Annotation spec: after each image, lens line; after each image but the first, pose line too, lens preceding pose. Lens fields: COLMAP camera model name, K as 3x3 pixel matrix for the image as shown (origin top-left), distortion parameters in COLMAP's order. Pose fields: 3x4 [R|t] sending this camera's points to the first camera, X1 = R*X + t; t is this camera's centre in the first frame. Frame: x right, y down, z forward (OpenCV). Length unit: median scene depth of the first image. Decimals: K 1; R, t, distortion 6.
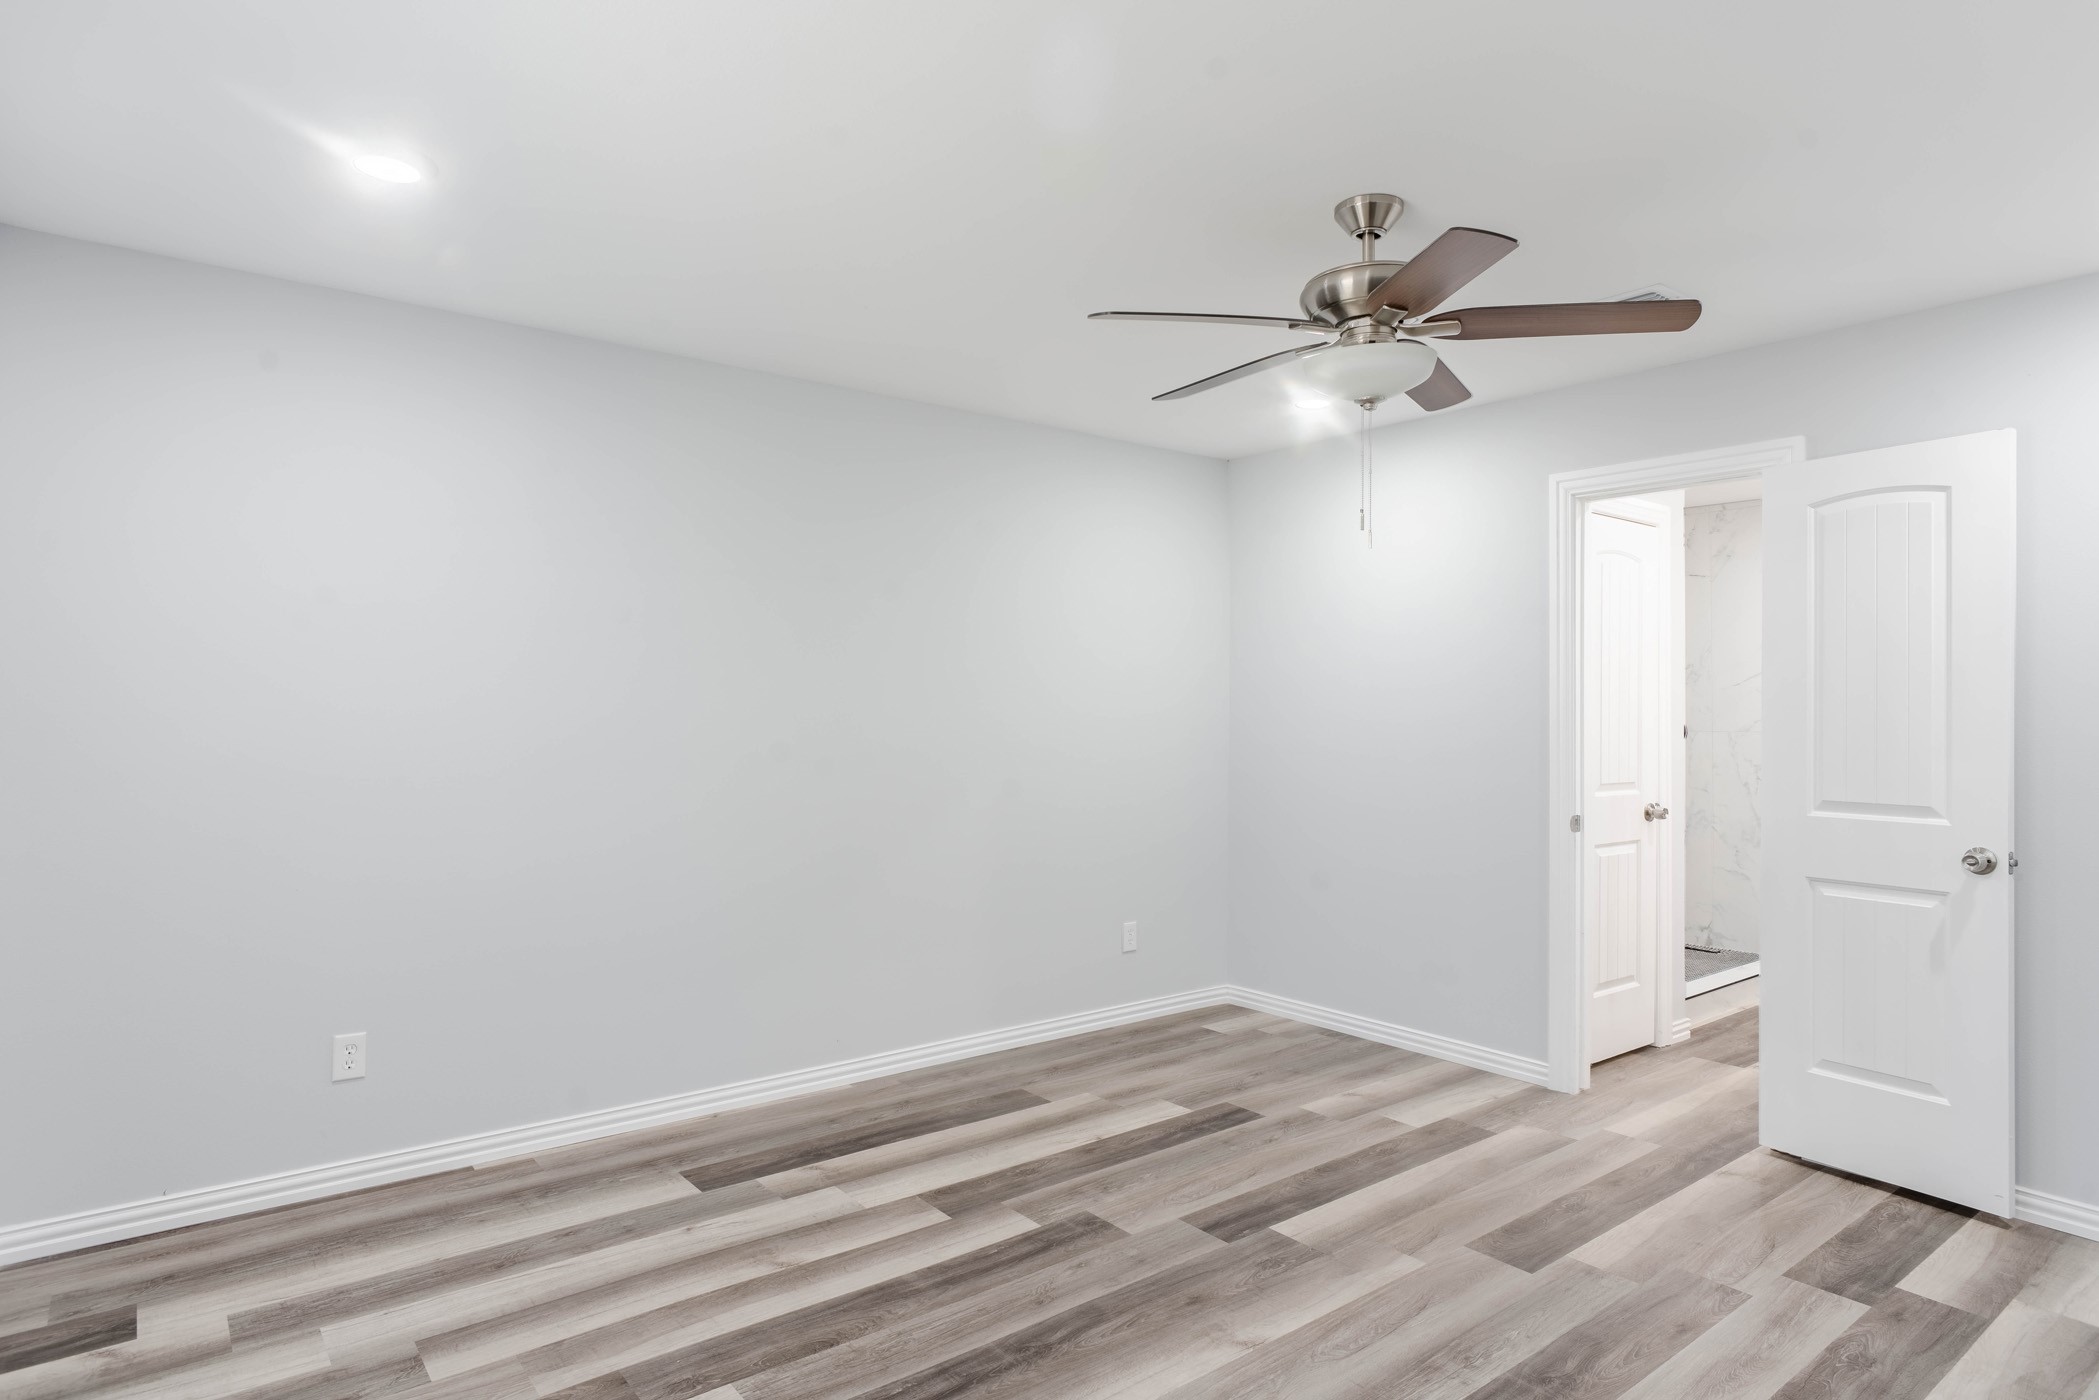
lens RADIAL K [[1174.0, 0, 1053.2], [0, 1174.0, 713.4], [0, 0, 1]] dist [-0.004279, 0.011599]
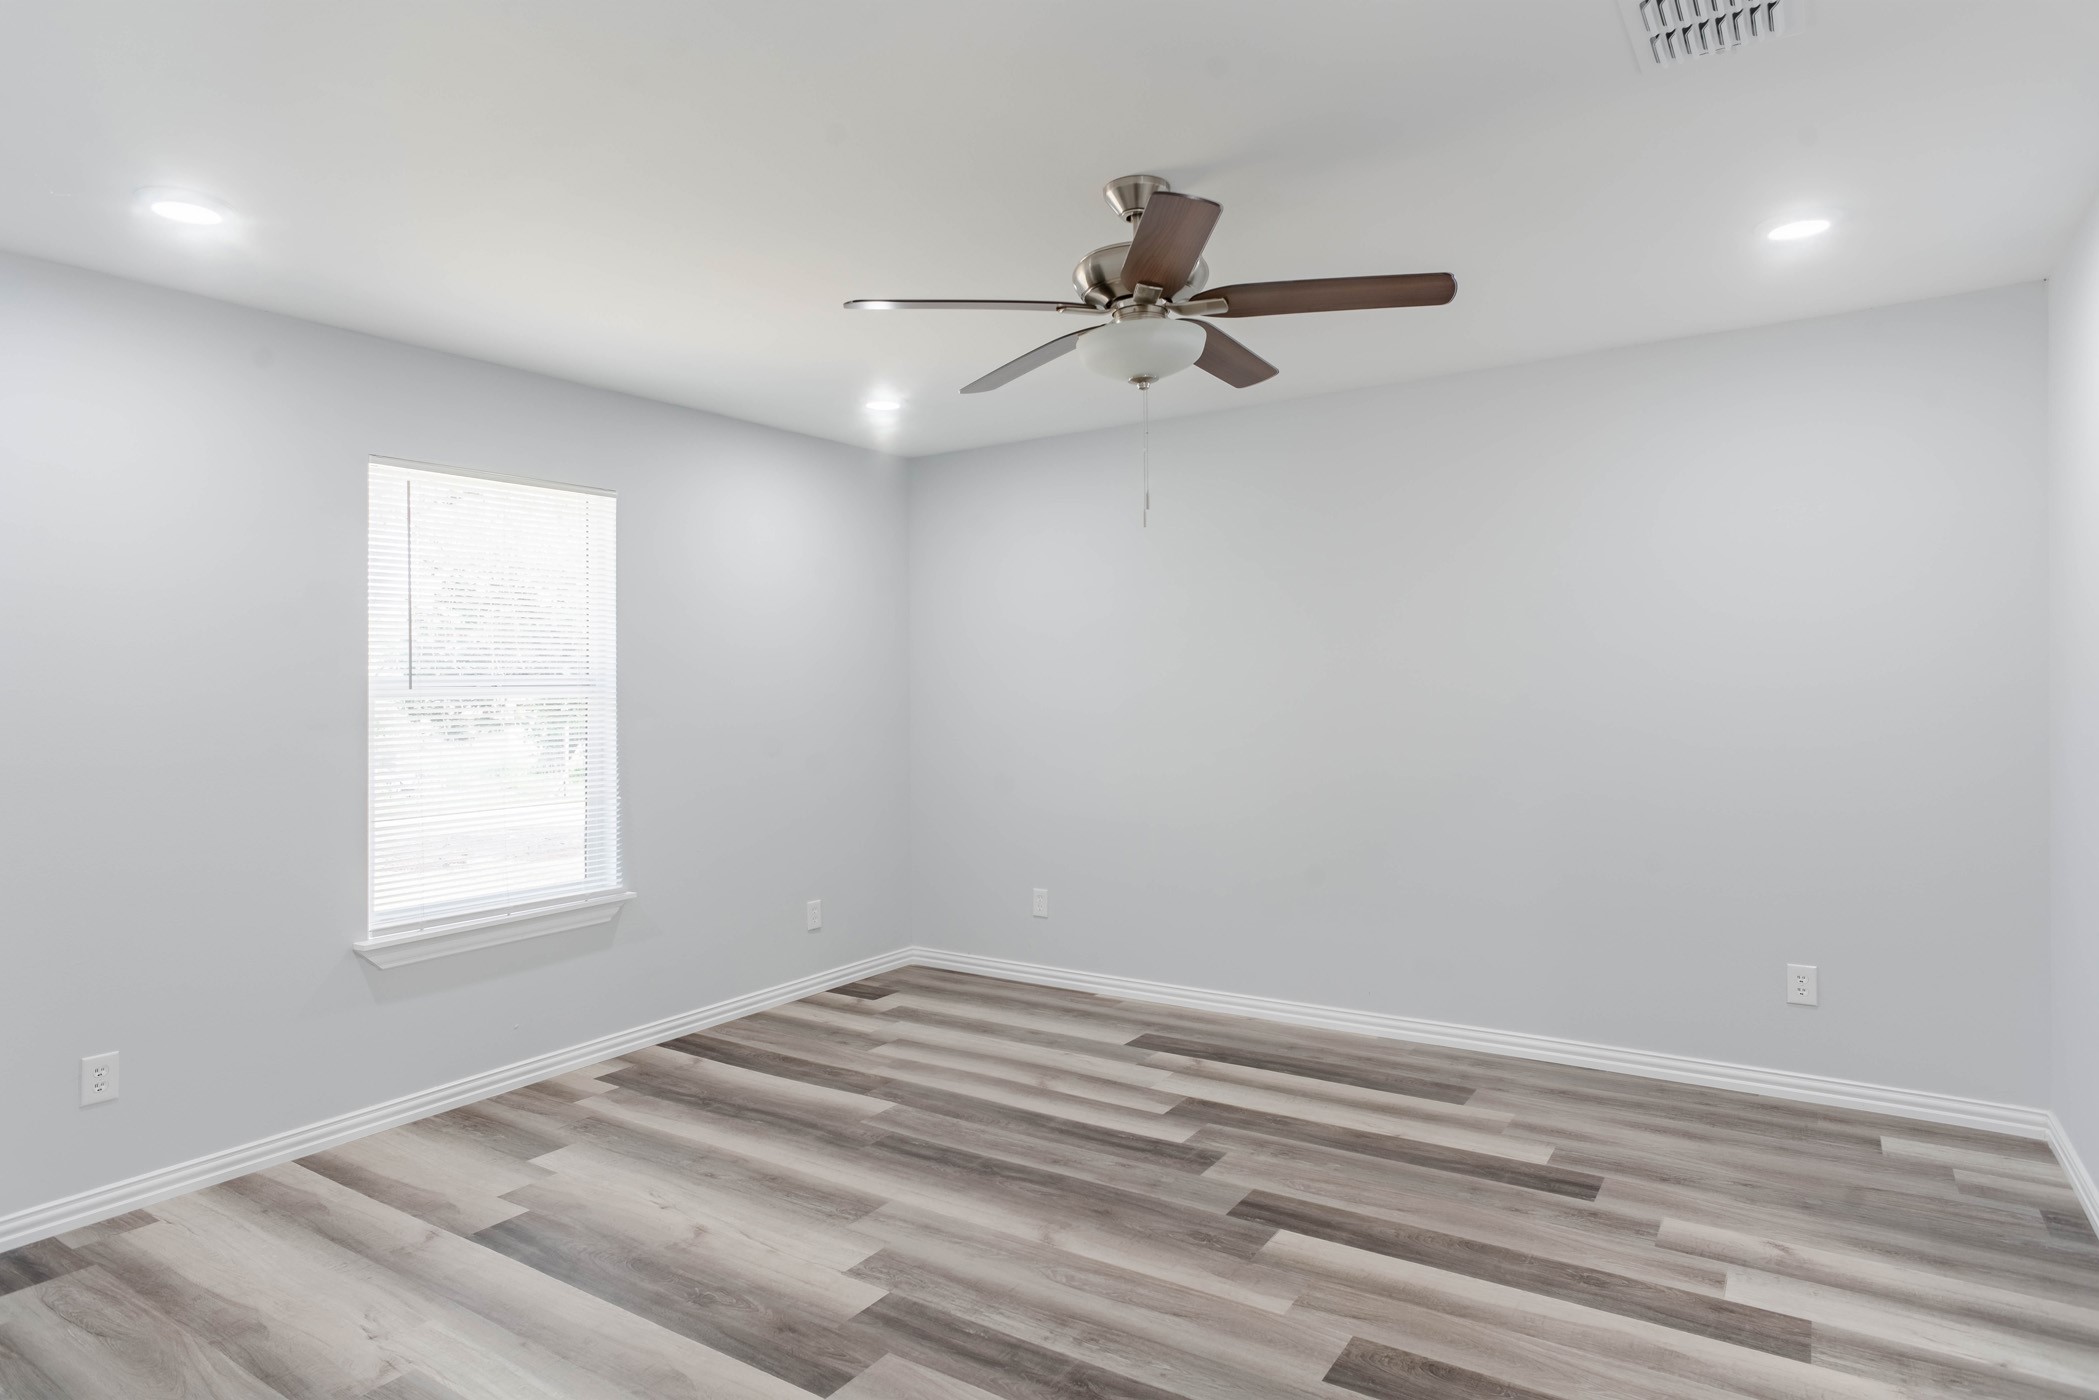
lens RADIAL K [[1174.0, 0, 1053.2], [0, 1174.0, 713.4], [0, 0, 1]] dist [-0.004279, 0.011599]
pose [[0.311386, 0.007342, -0.950255, 0.949535], [0.014058, 0.999825, 0.012331, 0.005143], [0.950179, -0.017199, 0.311229, 0.495372]]
